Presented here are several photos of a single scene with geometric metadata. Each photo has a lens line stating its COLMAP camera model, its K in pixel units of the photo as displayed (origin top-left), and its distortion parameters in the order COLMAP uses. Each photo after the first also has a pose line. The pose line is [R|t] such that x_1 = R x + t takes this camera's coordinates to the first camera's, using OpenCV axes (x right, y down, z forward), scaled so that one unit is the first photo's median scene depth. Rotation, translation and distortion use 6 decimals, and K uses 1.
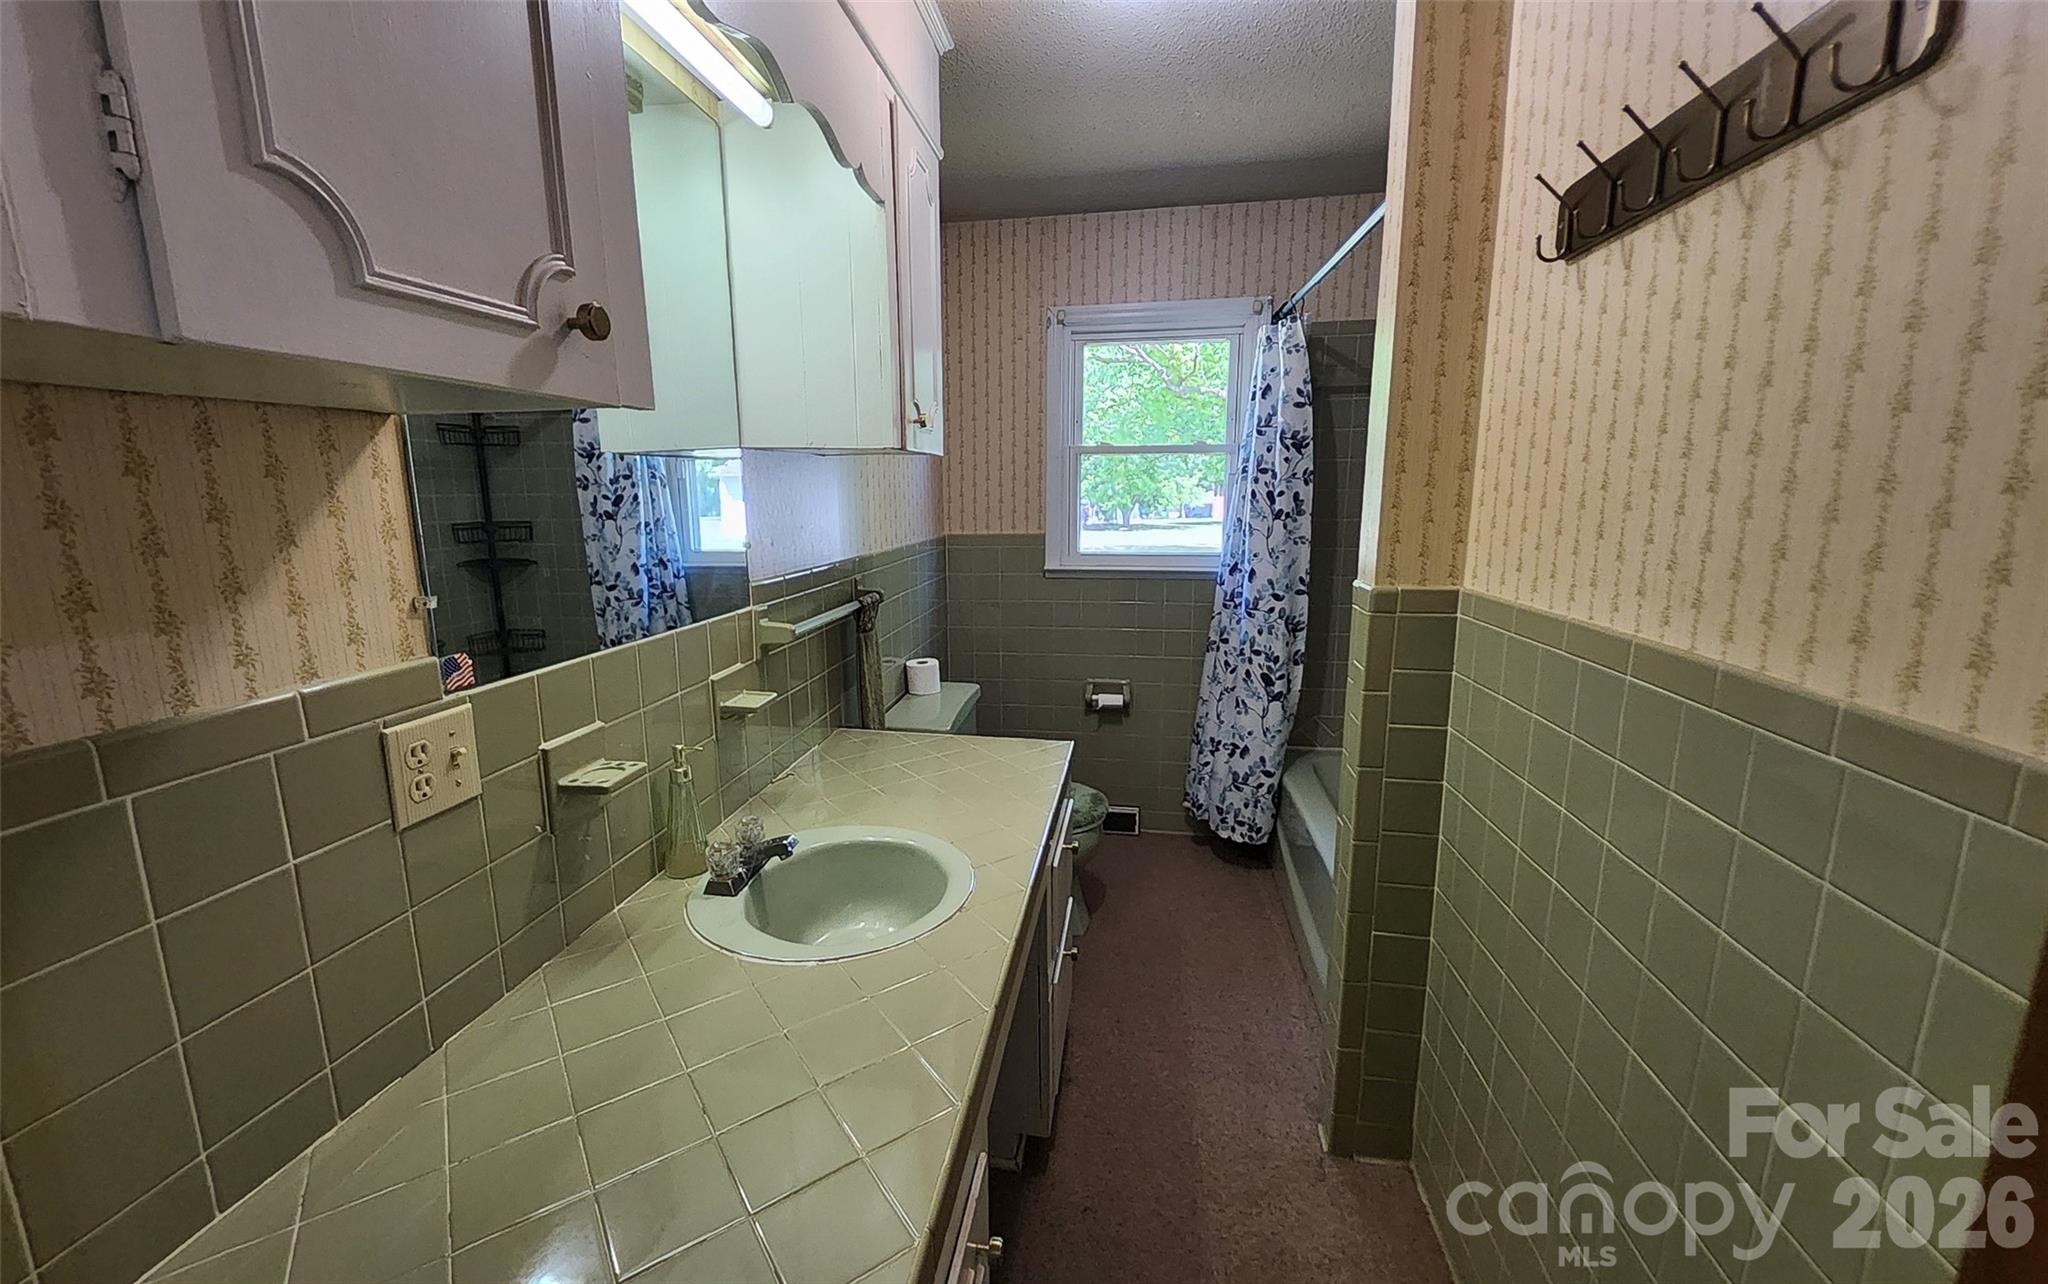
lens RADIAL K [[803.4, 0, 1005.2], [0, 803.4, 637.5], [0, 0, 1]] dist [0.000120, -0.000437]
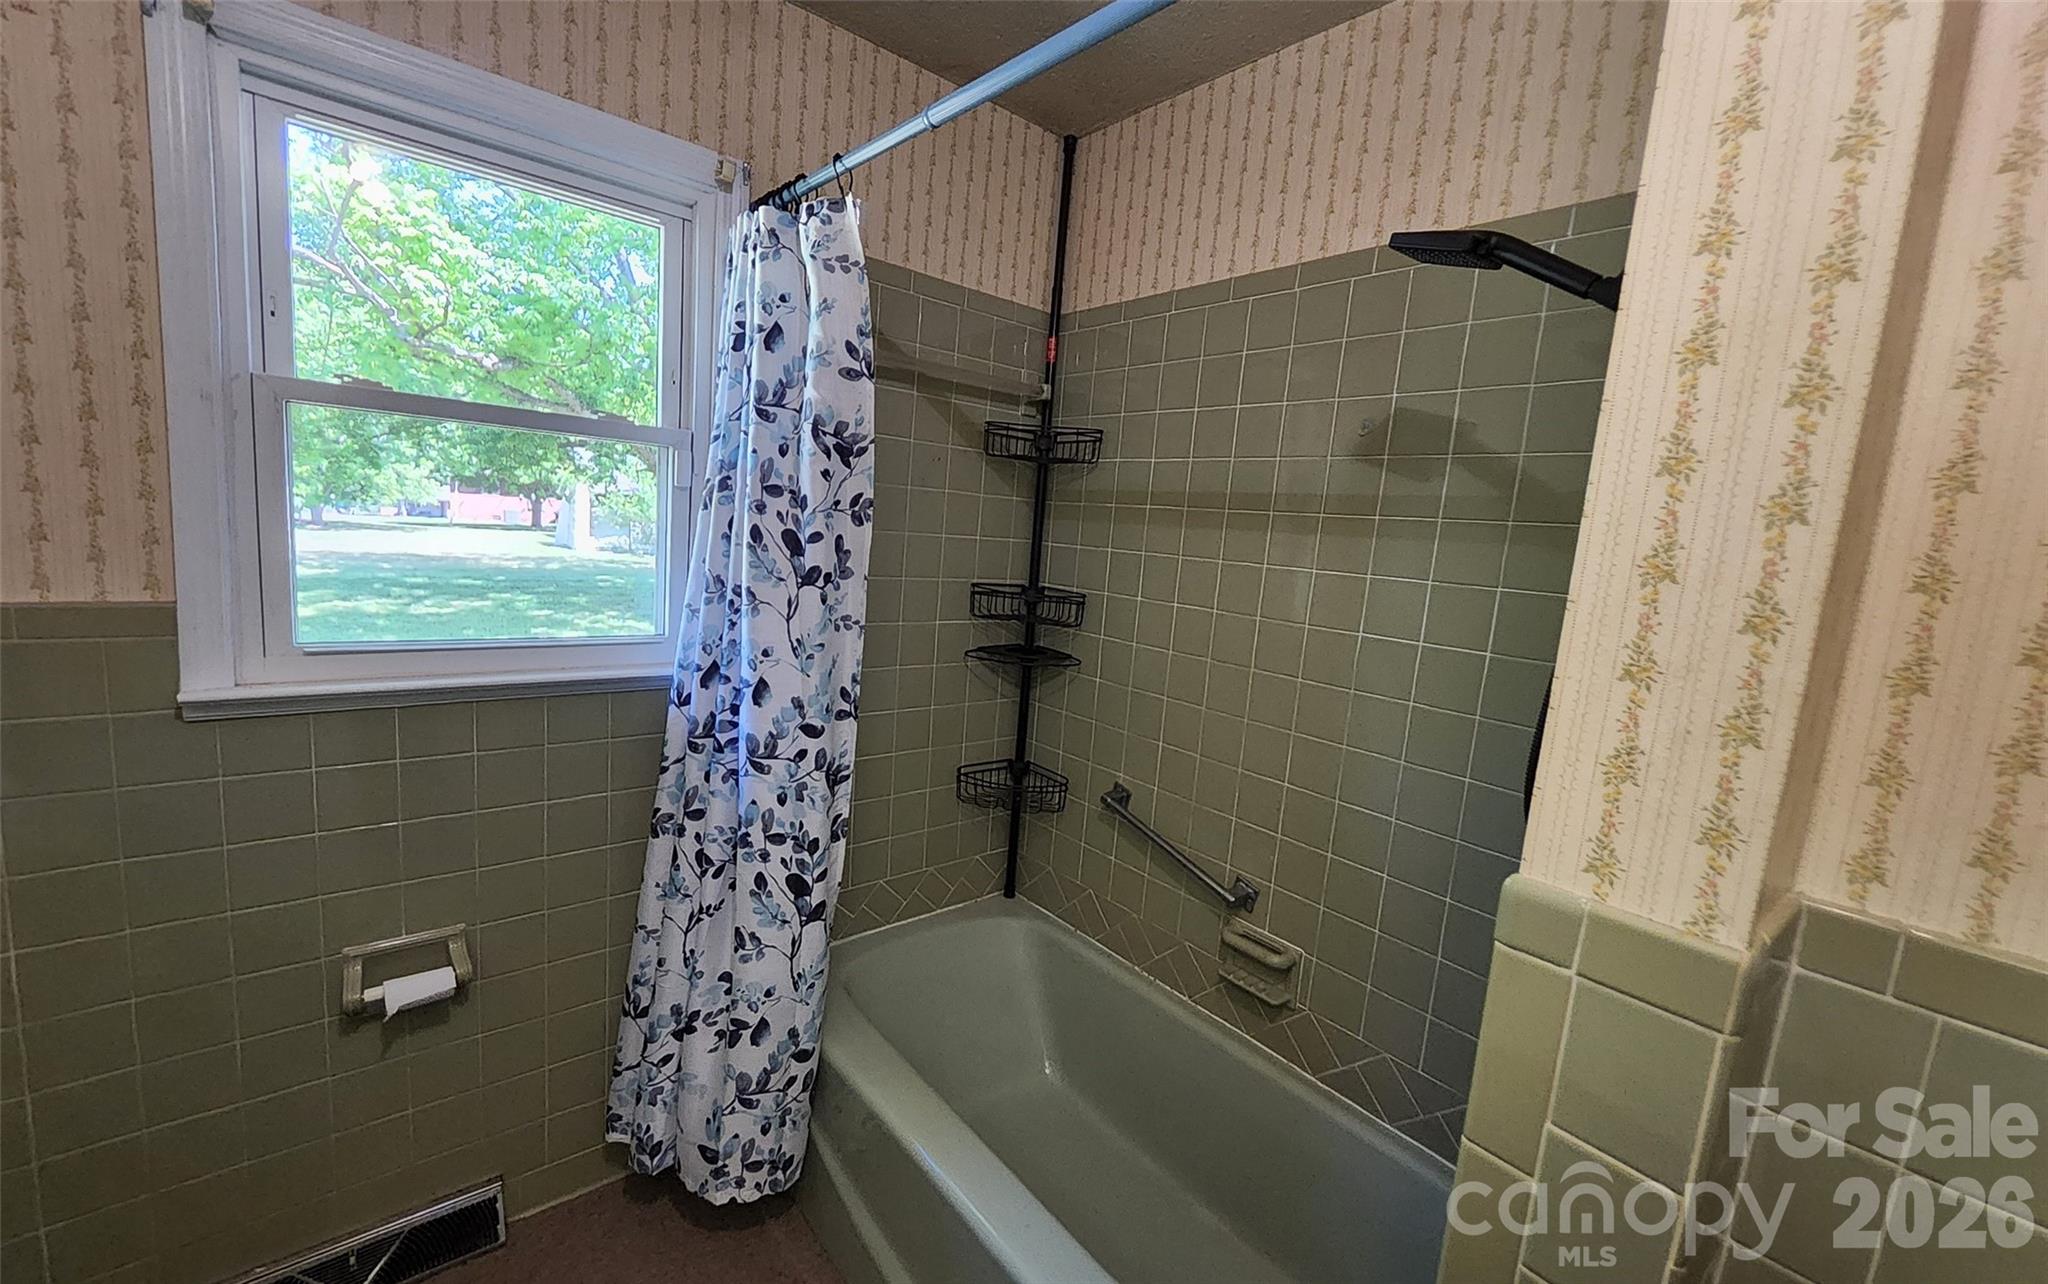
lens RADIAL K [[803.4, 0, 1005.2], [0, 803.4, 637.5], [0, 0, 1]] dist [0.000120, -0.000437]
pose [[0.653378, -0.044025, 0.755751, 0.022927], [0.053420, 0.998500, 0.011982, -0.108925], [-0.755145, 0.032543, 0.654750, 0.542826]]
